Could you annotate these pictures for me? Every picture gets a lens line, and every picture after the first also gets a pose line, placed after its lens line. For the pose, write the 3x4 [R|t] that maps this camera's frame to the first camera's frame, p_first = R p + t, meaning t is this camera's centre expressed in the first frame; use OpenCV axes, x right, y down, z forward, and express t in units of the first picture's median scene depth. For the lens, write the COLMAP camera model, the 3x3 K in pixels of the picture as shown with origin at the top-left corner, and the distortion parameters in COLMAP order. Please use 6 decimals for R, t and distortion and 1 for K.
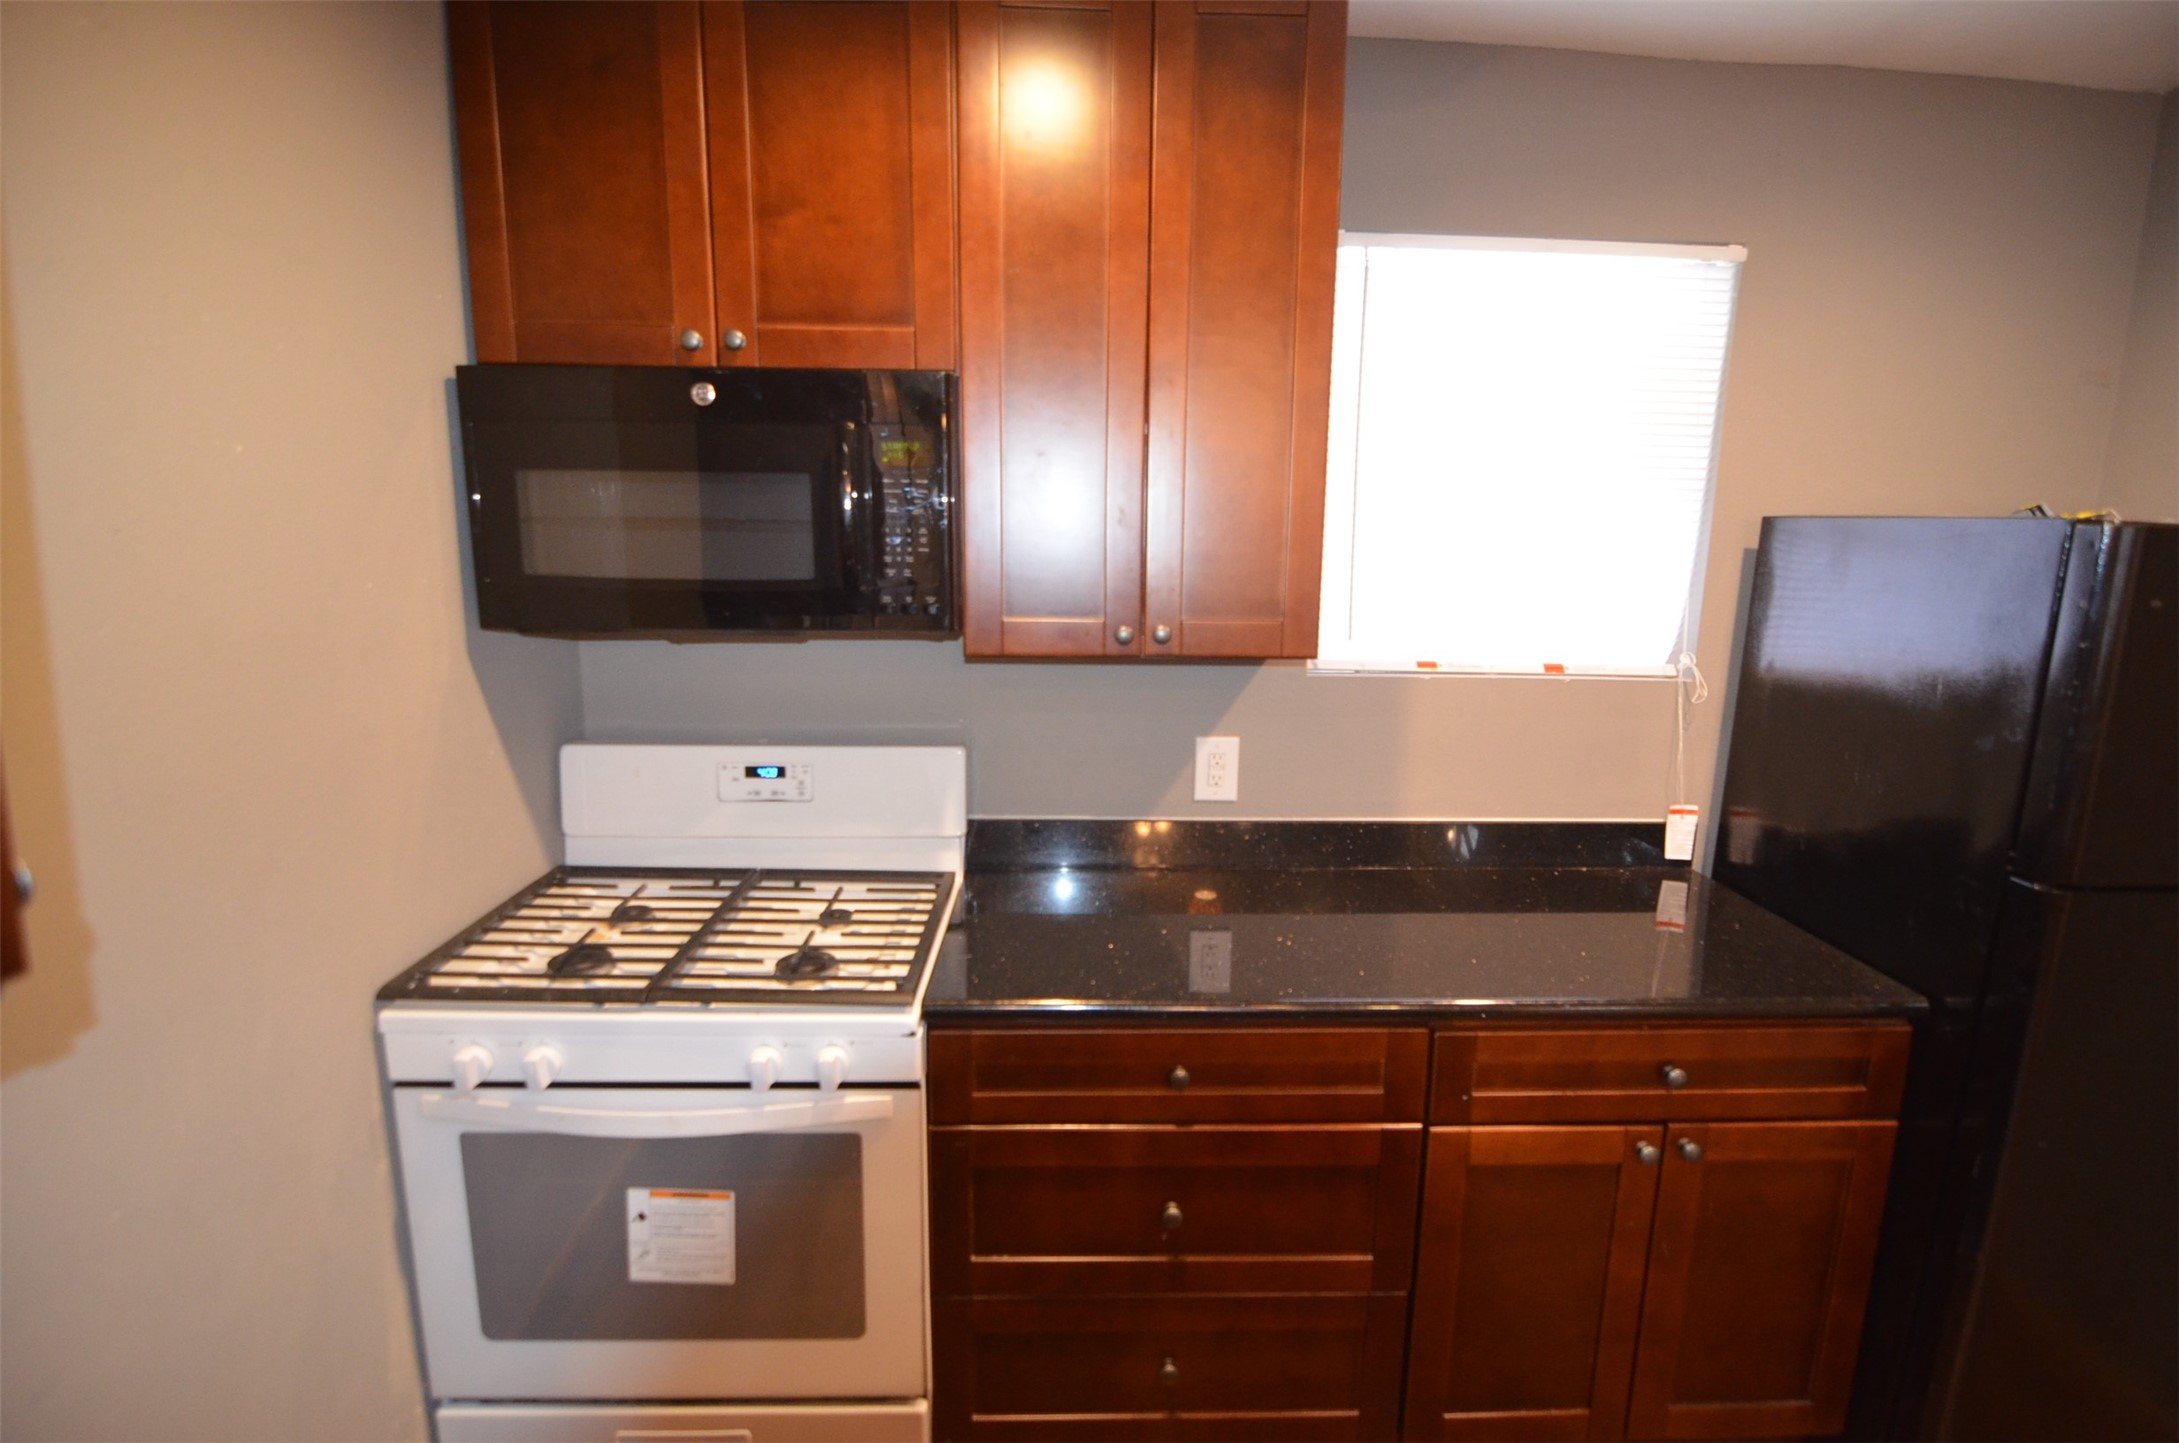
lens RADIAL K [[1041.8, 0, 1109.5], [0, 1041.8, 717.4], [0, 0, 1]] dist [-0.002223, -0.013971]
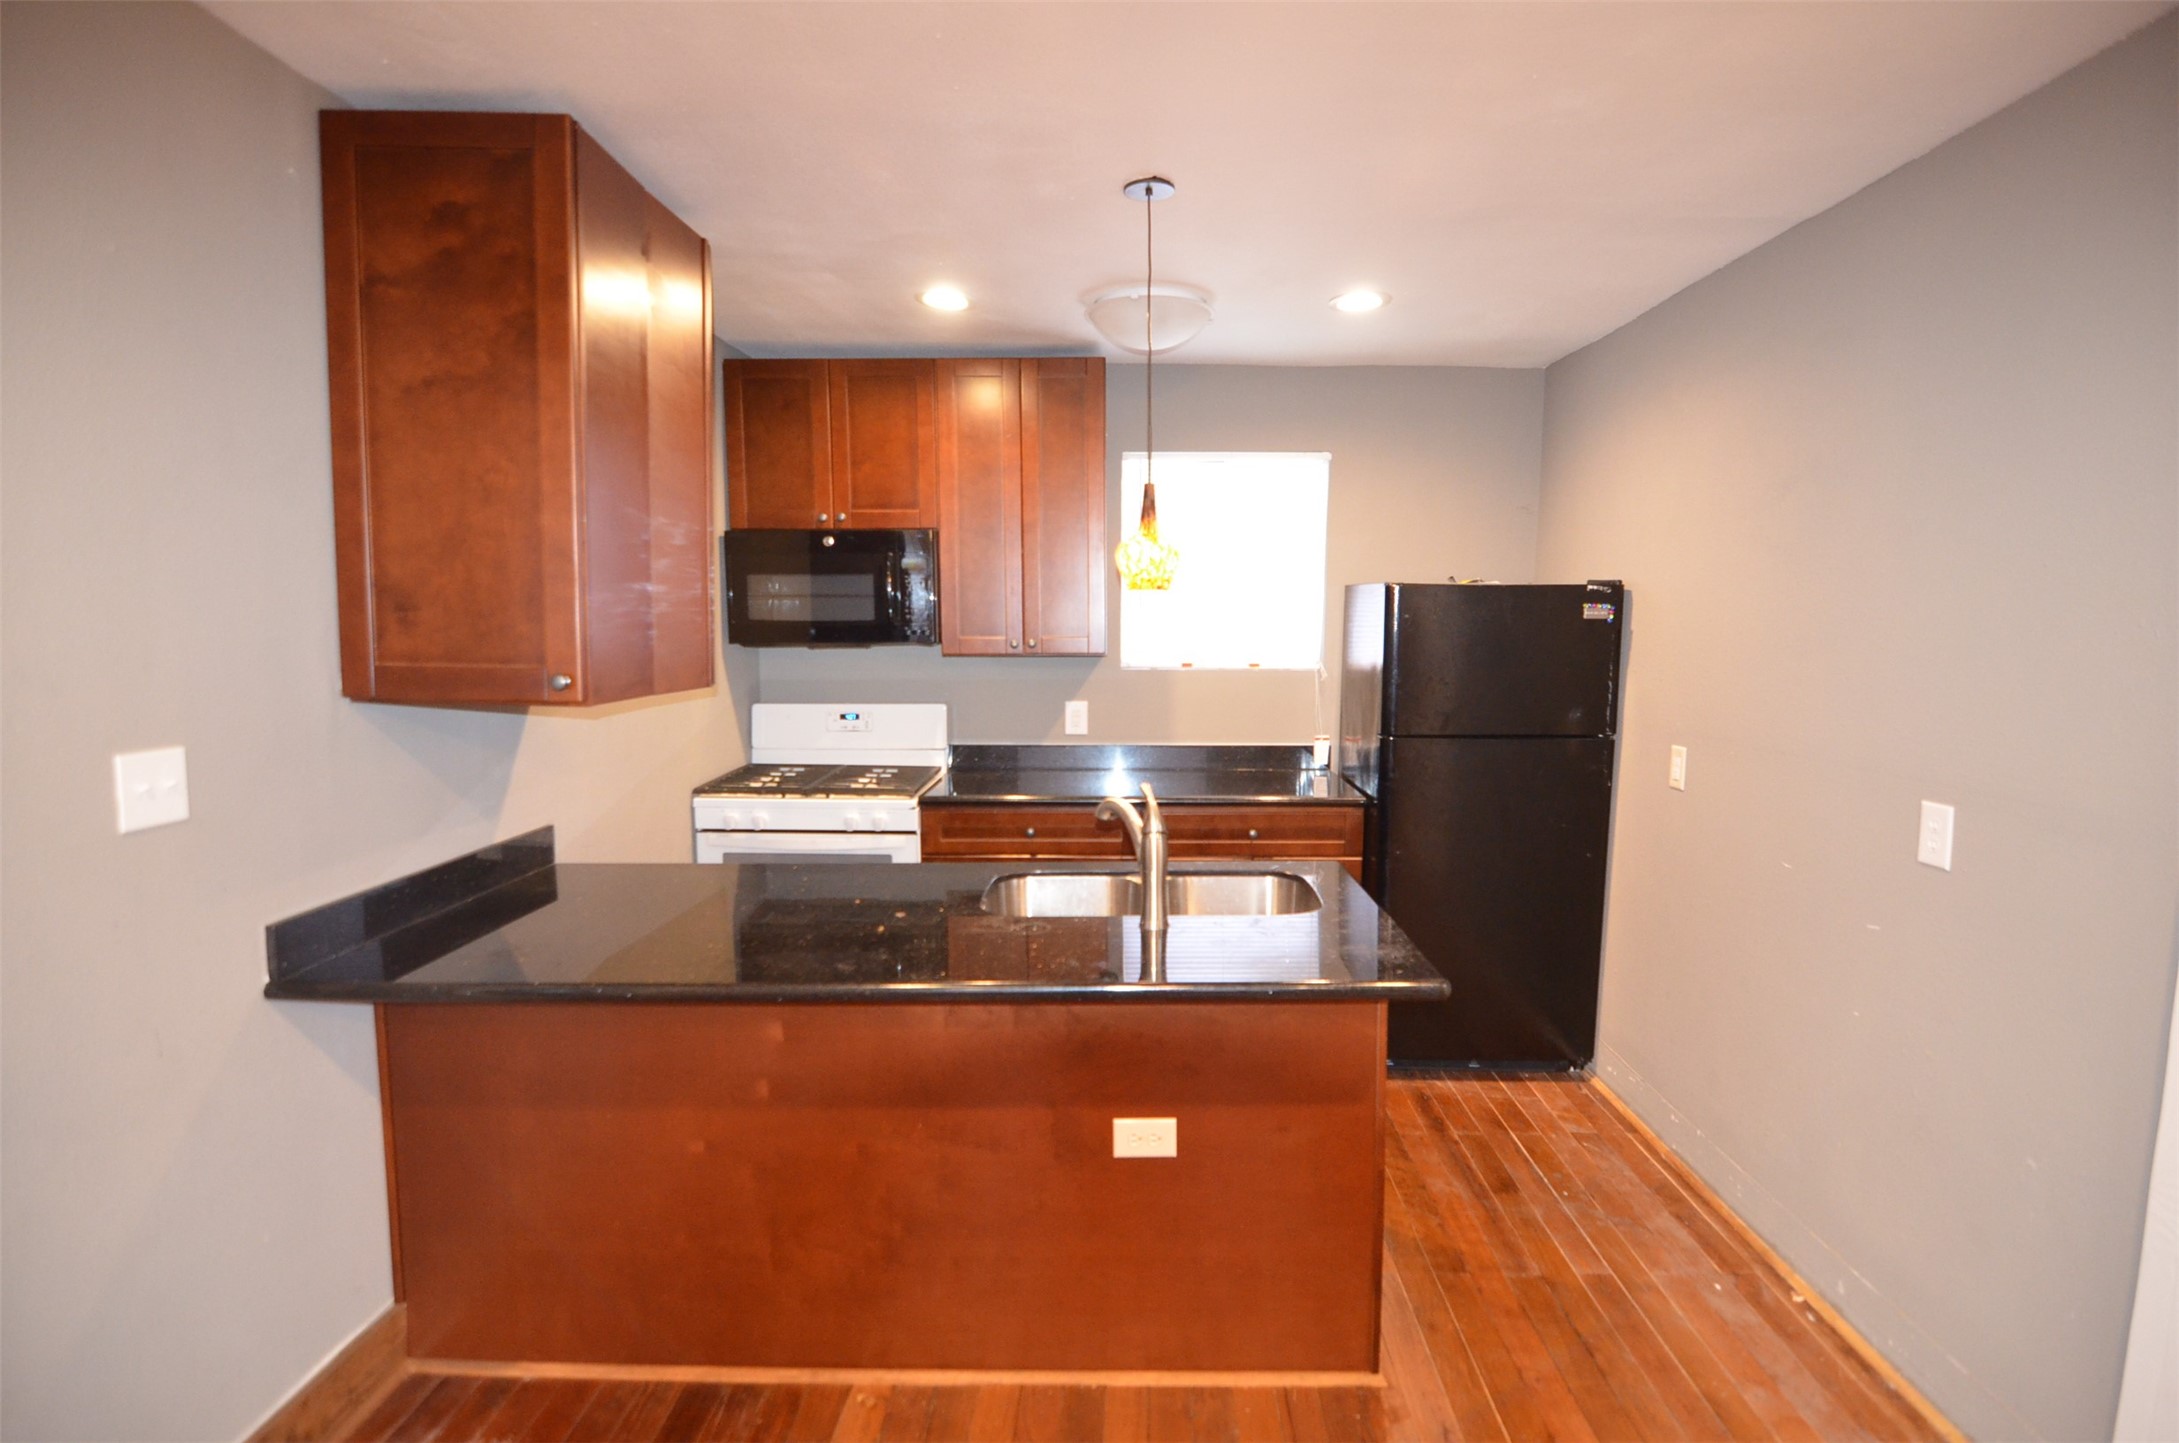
lens RADIAL K [[1041.8, 0, 1109.5], [0, 1041.8, 717.4], [0, 0, 1]] dist [-0.002223, -0.013971]
pose [[0.998728, -0.009896, -0.049446, 0.338556], [0.006224, 0.997249, -0.073869, 0.250215], [0.050041, 0.073467, 0.996041, -1.220765]]
